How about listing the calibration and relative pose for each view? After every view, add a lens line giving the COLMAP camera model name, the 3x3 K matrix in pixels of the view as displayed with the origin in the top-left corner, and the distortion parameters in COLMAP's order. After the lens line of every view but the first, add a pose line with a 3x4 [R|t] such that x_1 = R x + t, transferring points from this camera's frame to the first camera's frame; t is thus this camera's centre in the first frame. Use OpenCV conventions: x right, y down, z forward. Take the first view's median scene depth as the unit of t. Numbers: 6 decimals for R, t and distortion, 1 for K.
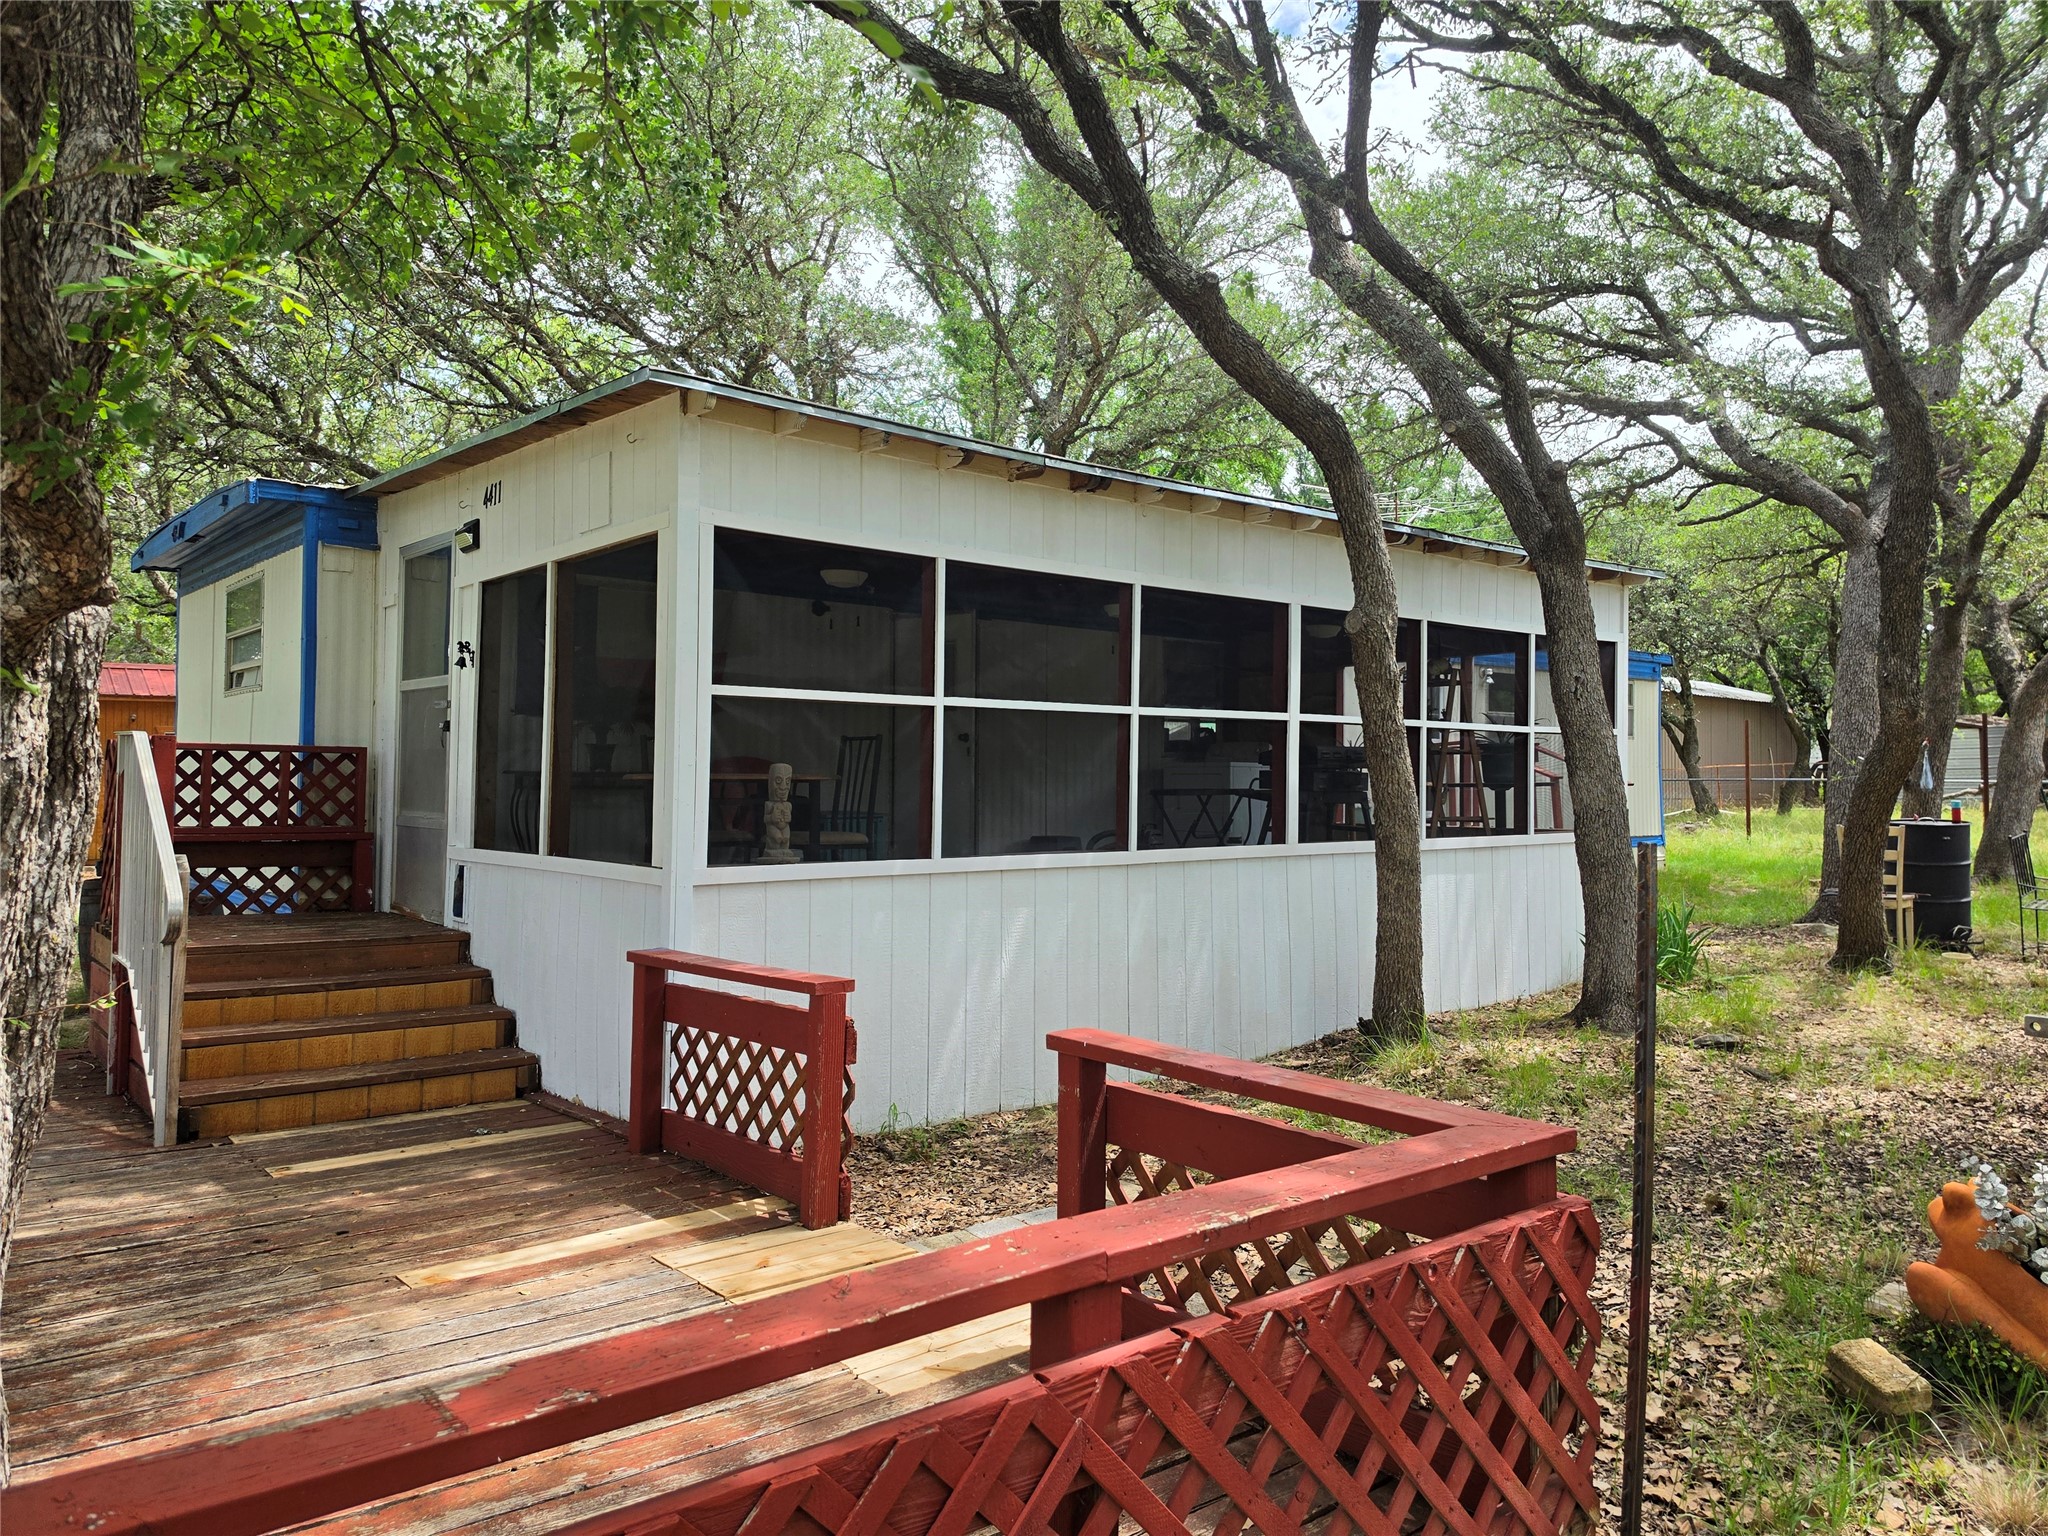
lens RADIAL K [[1420.5, 0, 1028.0], [0, 1420.5, 761.5], [0, 0, 1]] dist [0.033192, -0.064829]
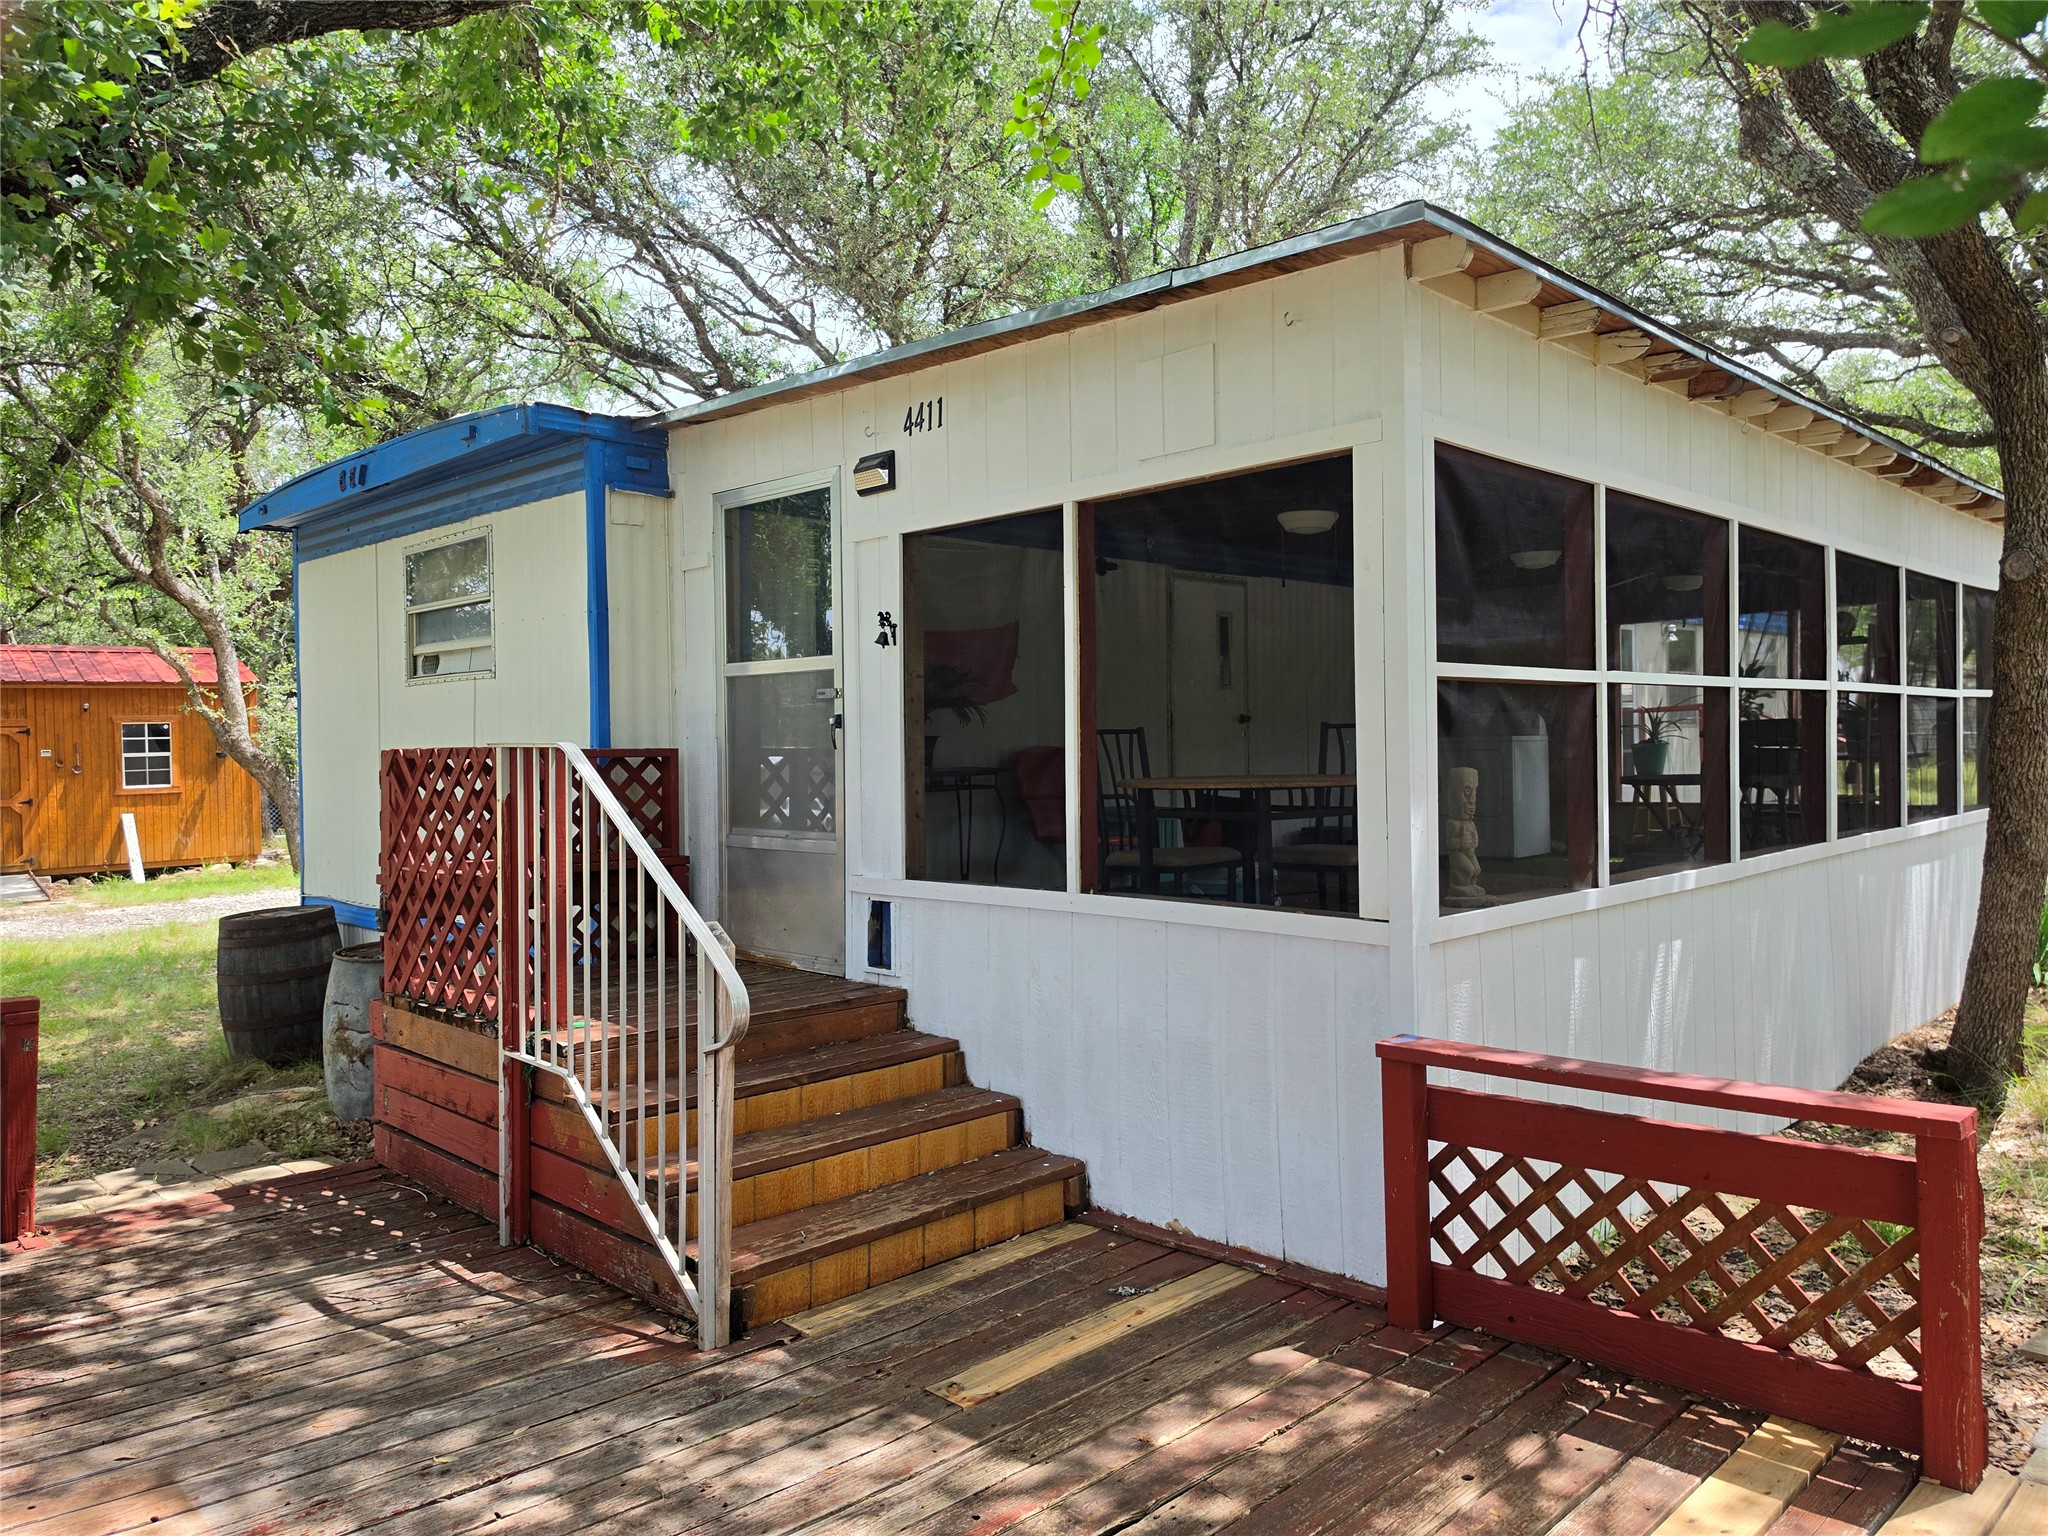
lens RADIAL K [[1420.5, 0, 1030.2], [0, 1420.5, 771.8], [0, 0, 1]] dist [0.033192, -0.064829]
pose [[0.997134, -0.024376, 0.071618, -0.372311], [0.022028, 0.999200, 0.033389, -0.021652], [-0.072374, -0.031715, 0.996873, 0.230430]]
